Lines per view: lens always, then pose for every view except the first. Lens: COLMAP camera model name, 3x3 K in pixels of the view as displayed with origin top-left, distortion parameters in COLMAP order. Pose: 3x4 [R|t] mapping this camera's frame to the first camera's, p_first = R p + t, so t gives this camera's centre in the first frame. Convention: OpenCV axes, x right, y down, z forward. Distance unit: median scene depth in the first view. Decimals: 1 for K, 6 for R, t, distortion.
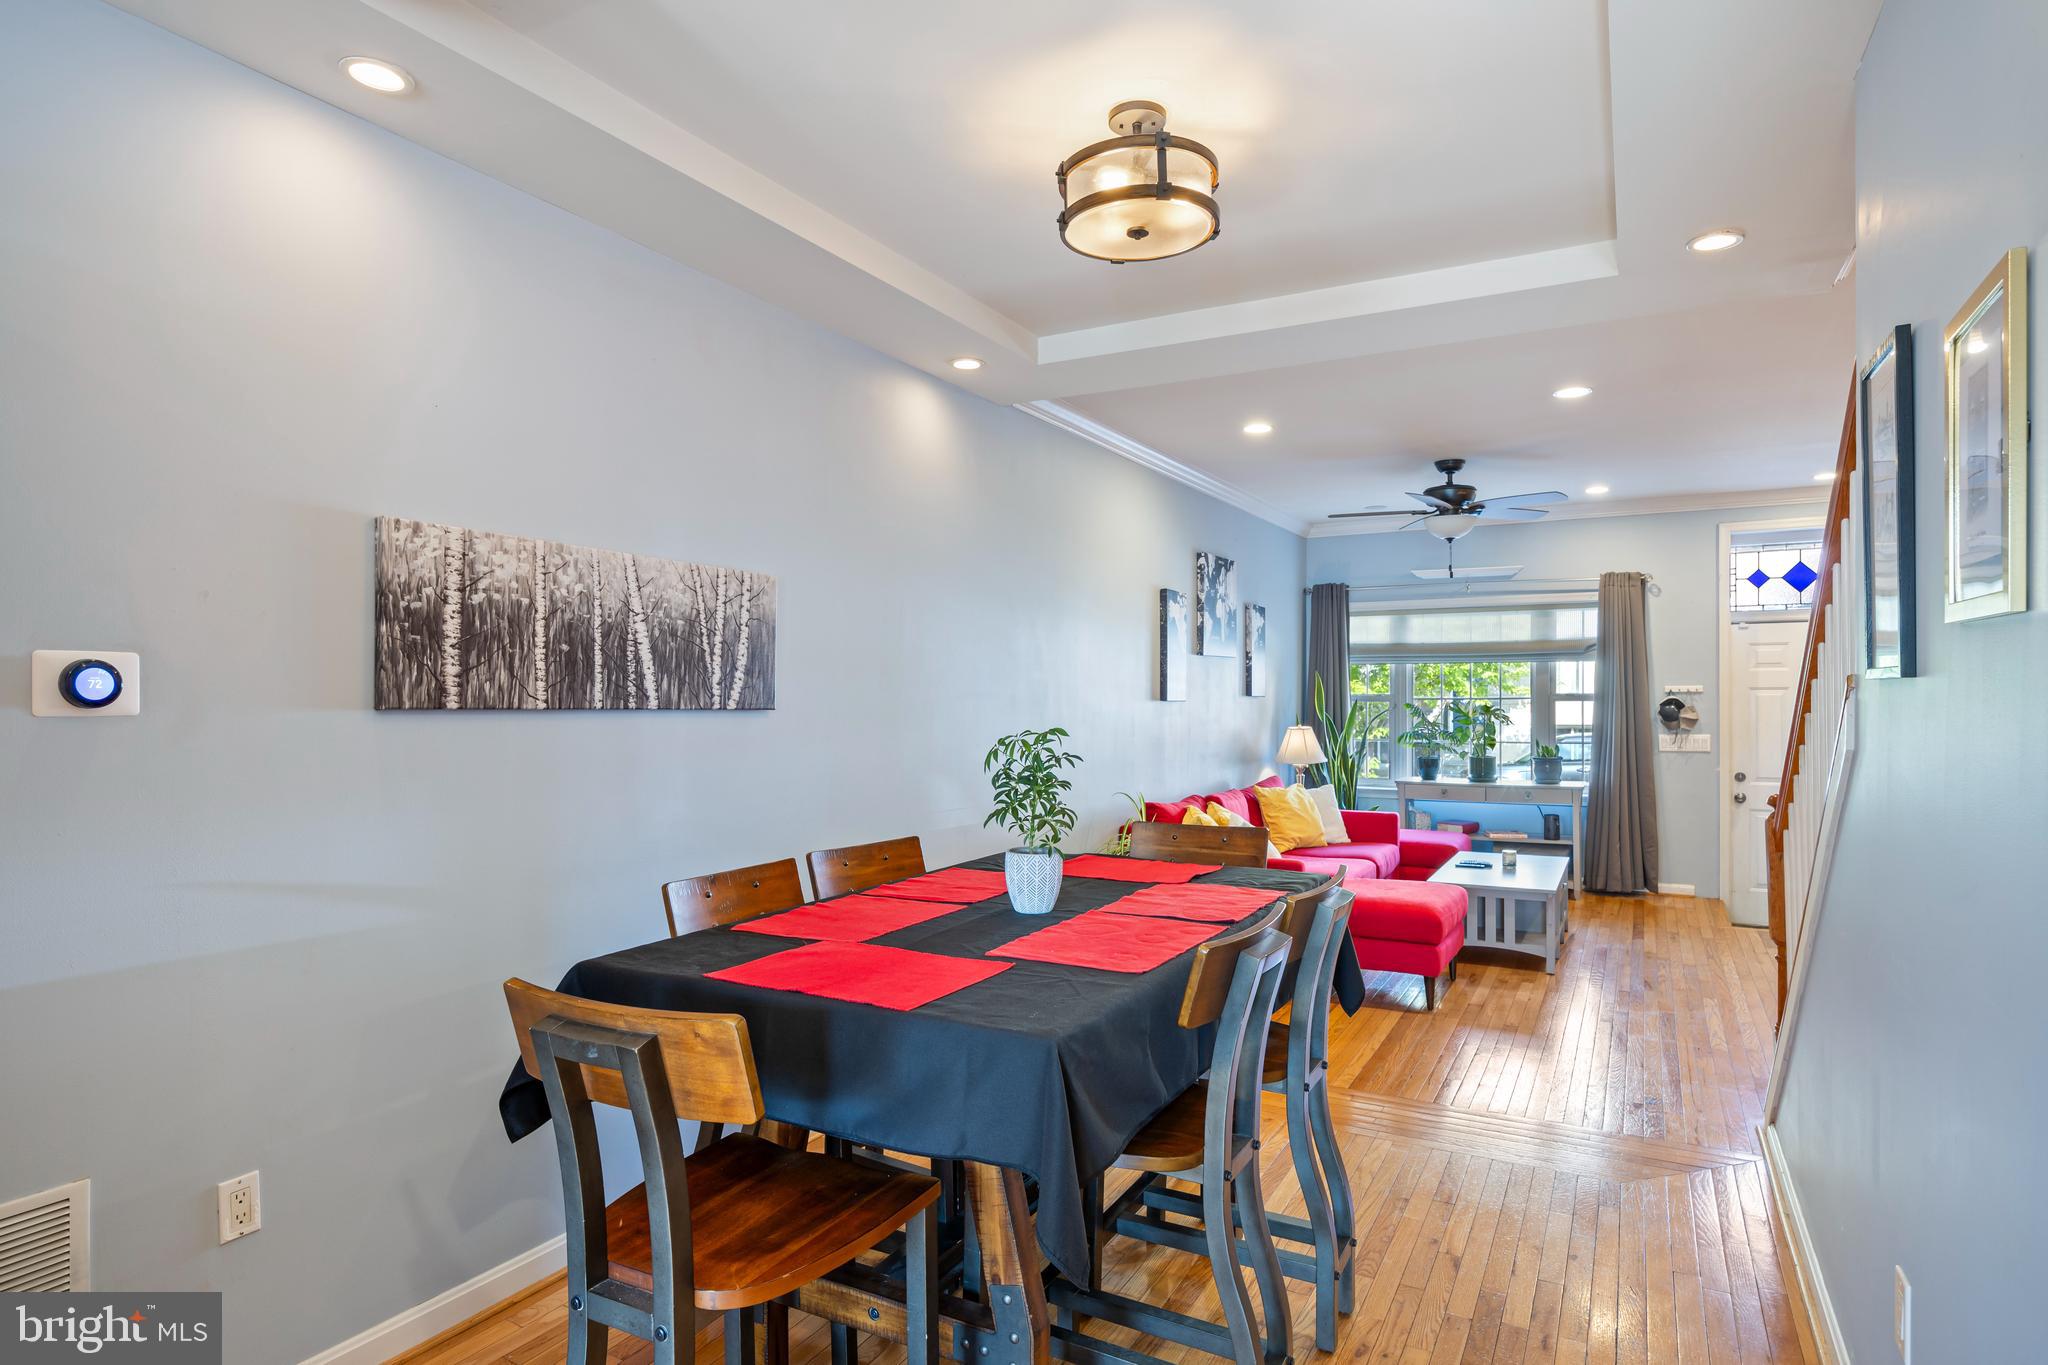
lens RADIAL K [[1110.8, 0, 1012.6], [0, 1110.8, 696.7], [0, 0, 1]] dist [0.006894, 0.000523]
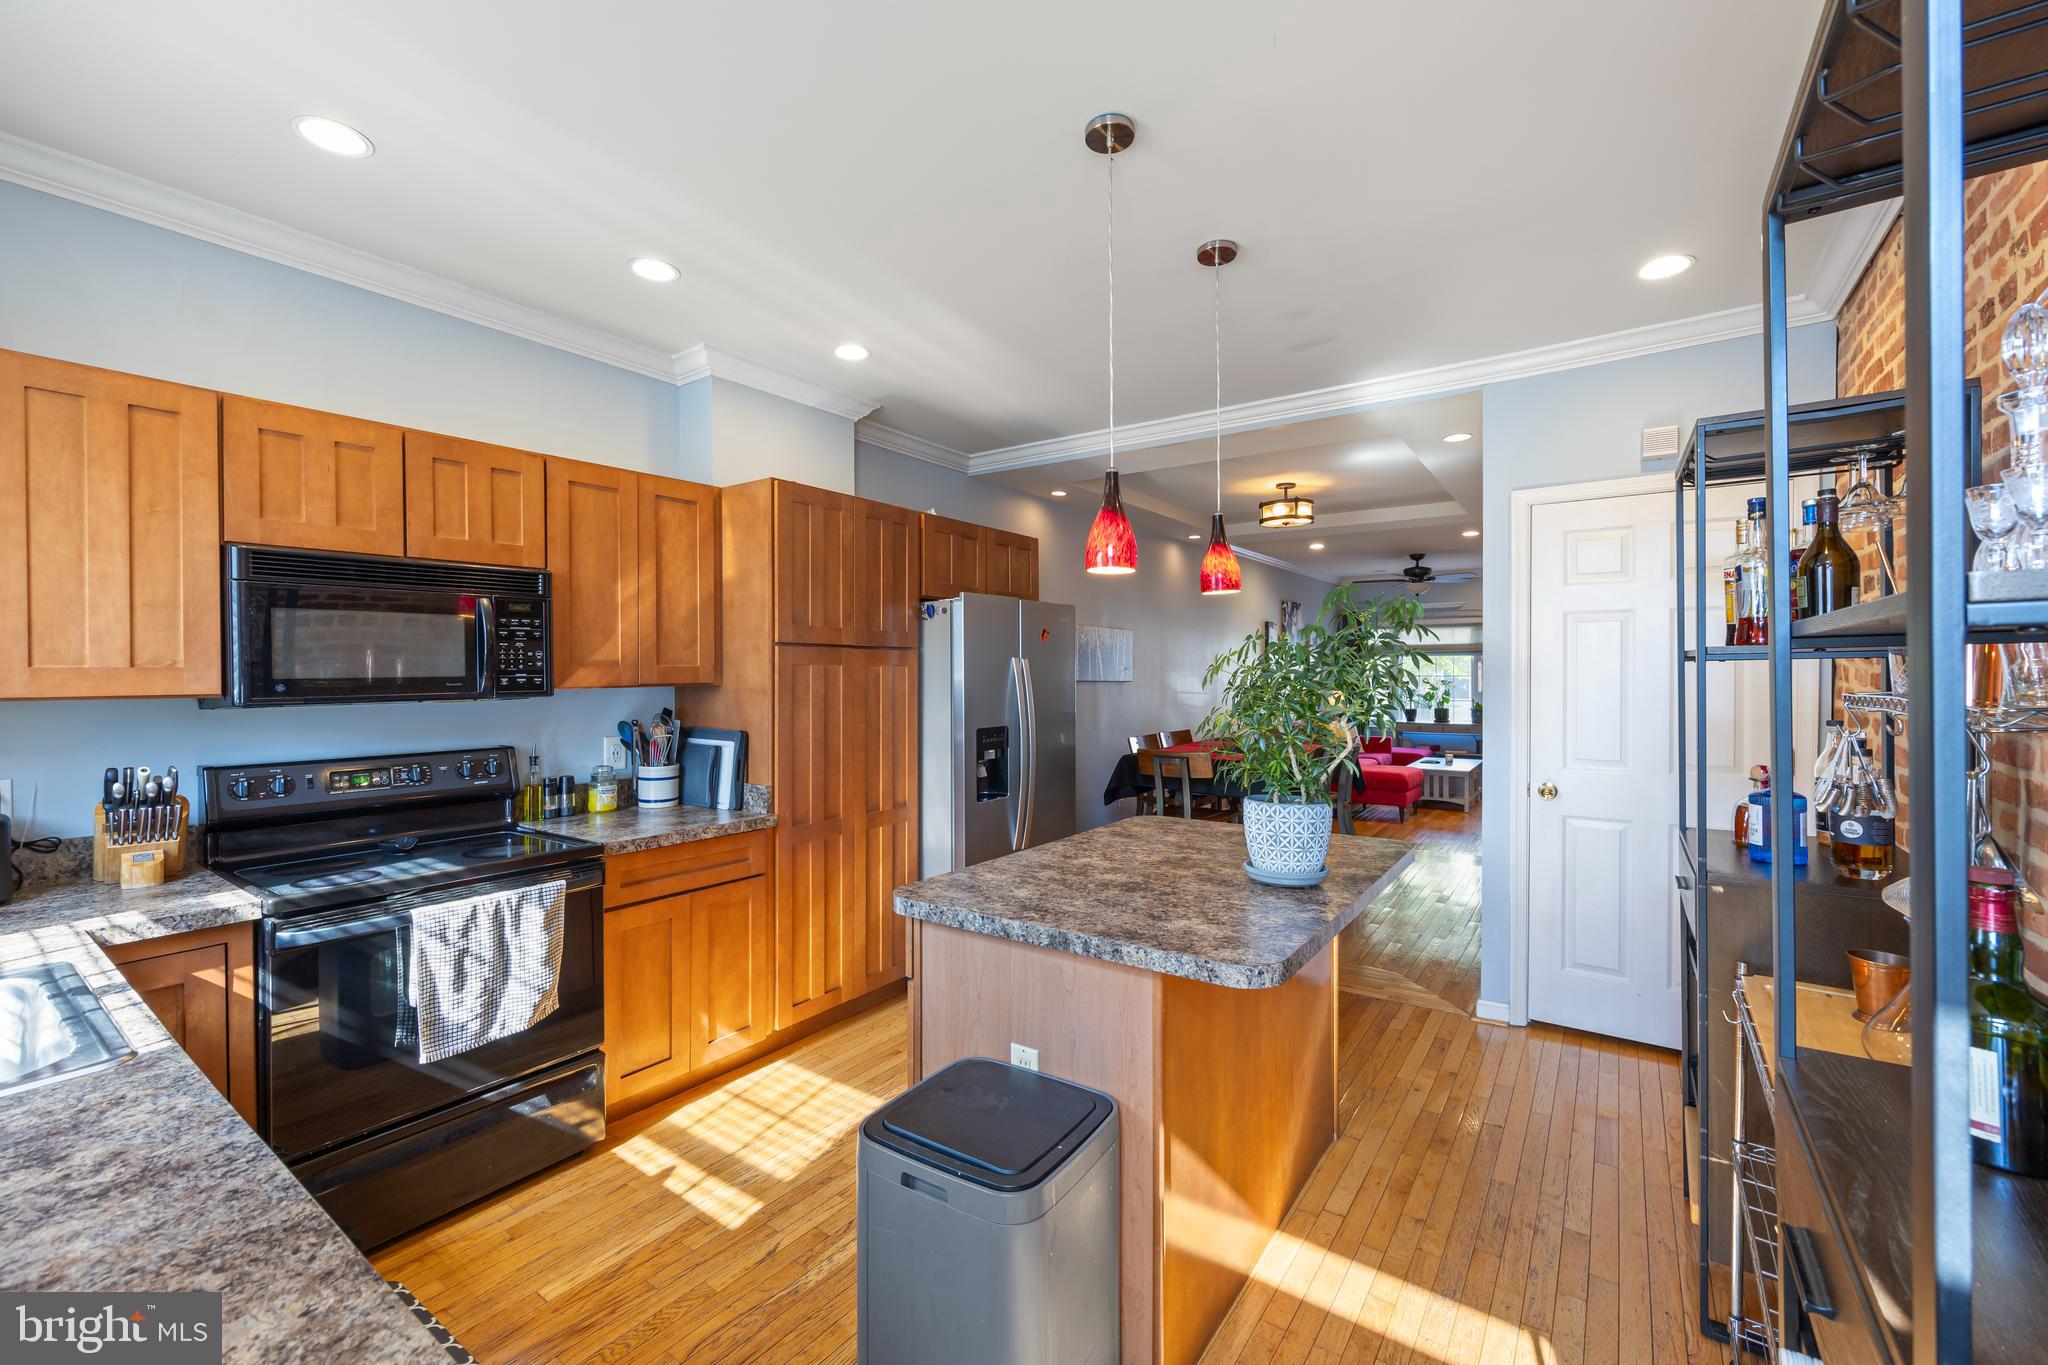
lens RADIAL K [[821.9, 0, 1013.6], [0, 821.9, 678.9], [0, 0, 1]] dist [0.000827, 0.000214]
pose [[0.993226, -0.001047, -0.116193, -0.121408], [0.001623, 0.999987, 0.004866, -0.001405], [0.116187, -0.005021, 0.993215, -0.437501]]
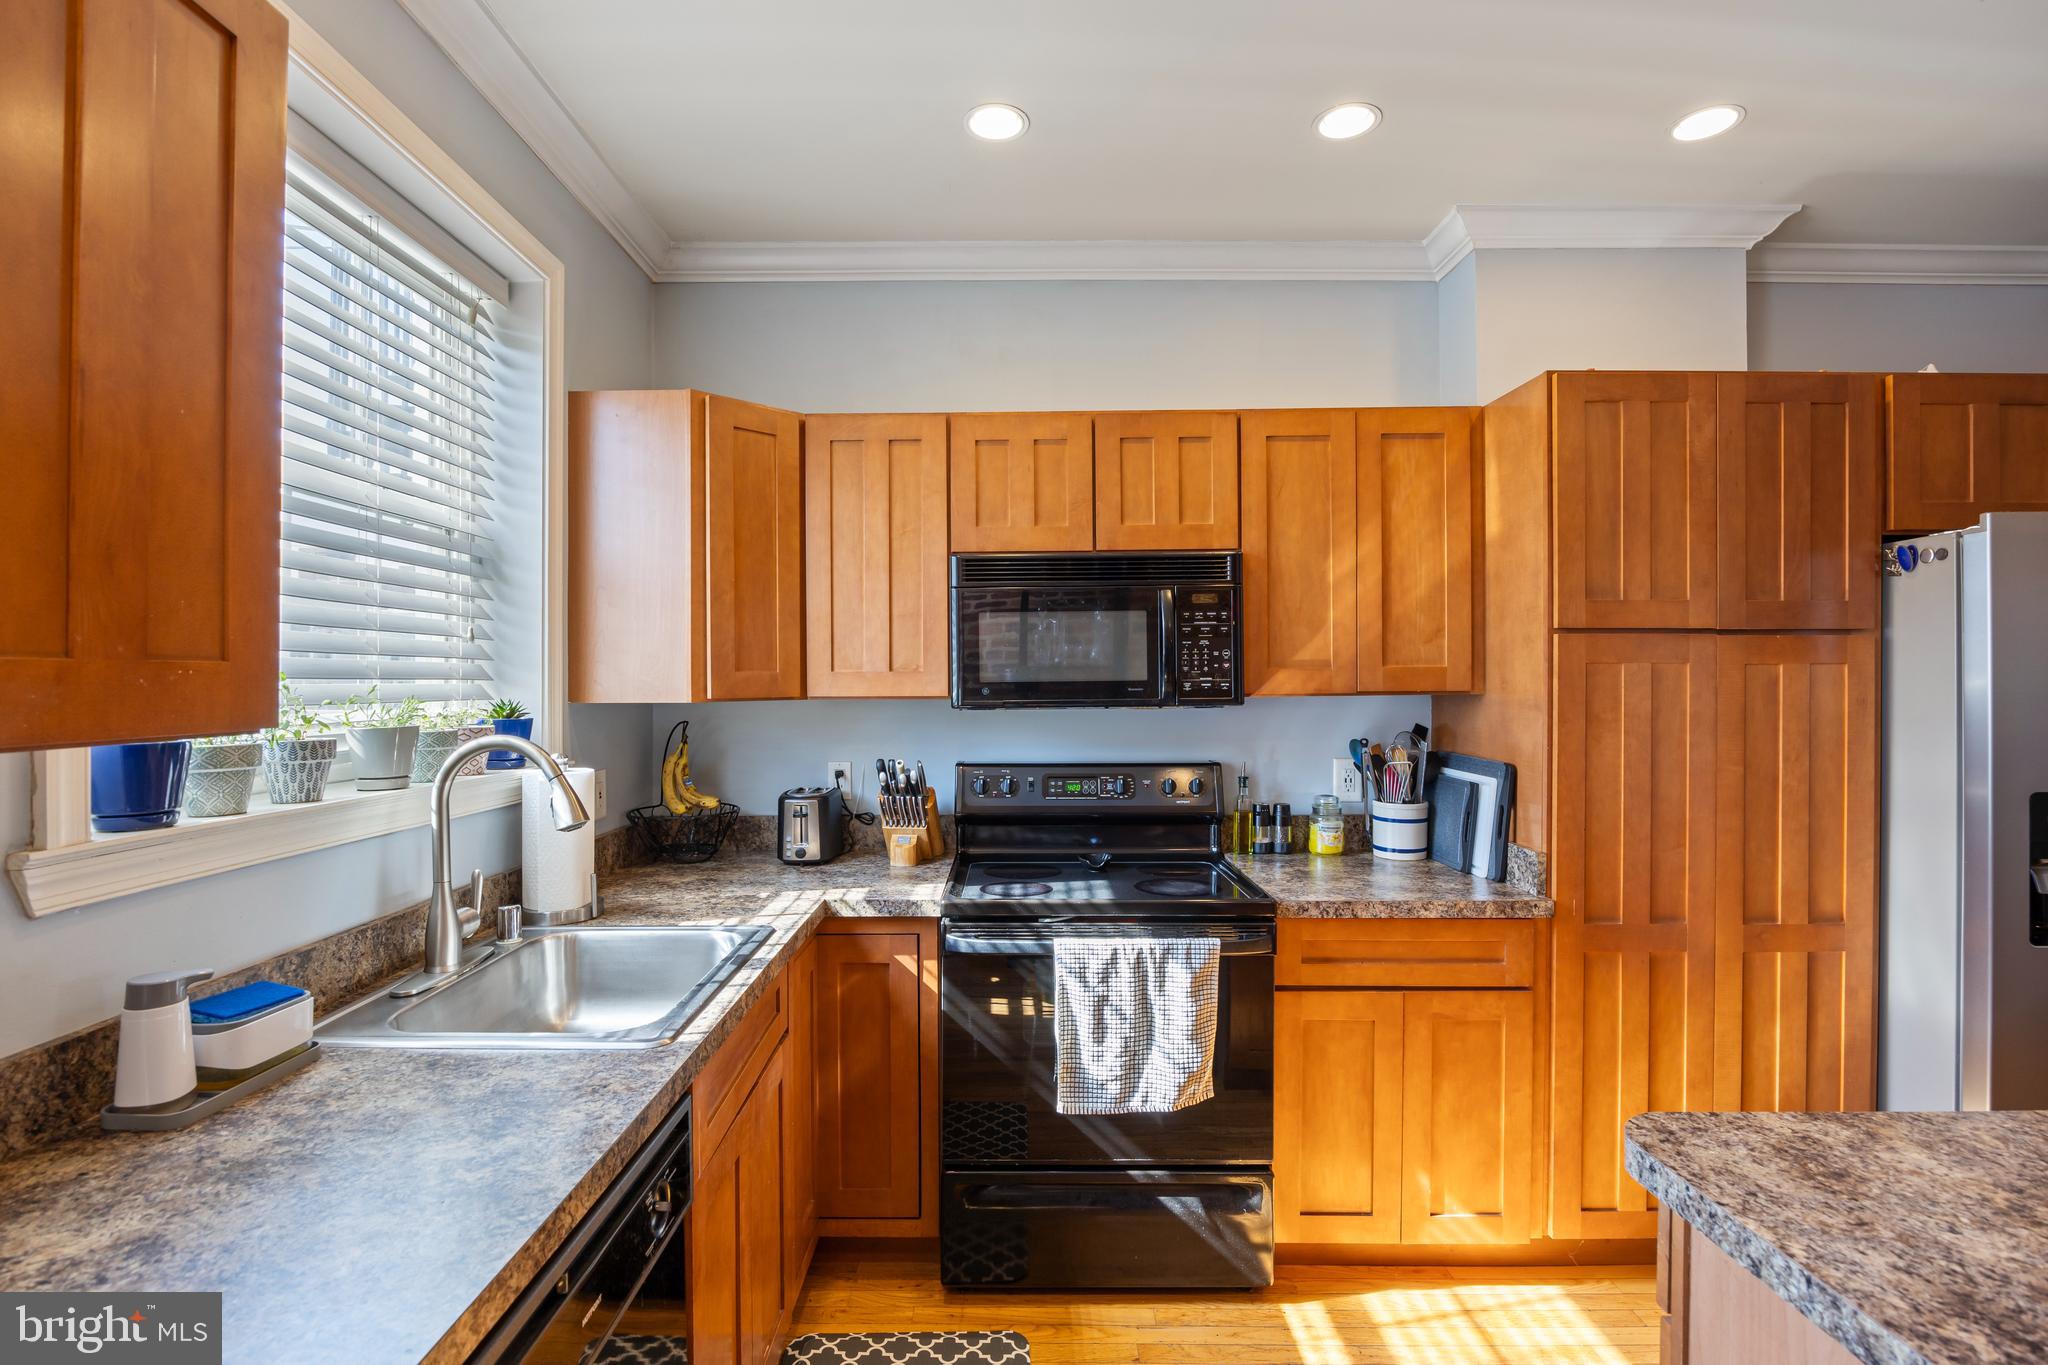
lens RADIAL K [[954.4, 0, 1020.3], [0, 954.4, 681.8], [0, 0, 1]] dist [-0.016377, 0.001690]
pose [[0.491786, 0.003253, -0.870710, -0.108274], [-0.001431, 0.999995, 0.002928, -0.001561], [0.870715, -0.000194, 0.491788, -0.340323]]
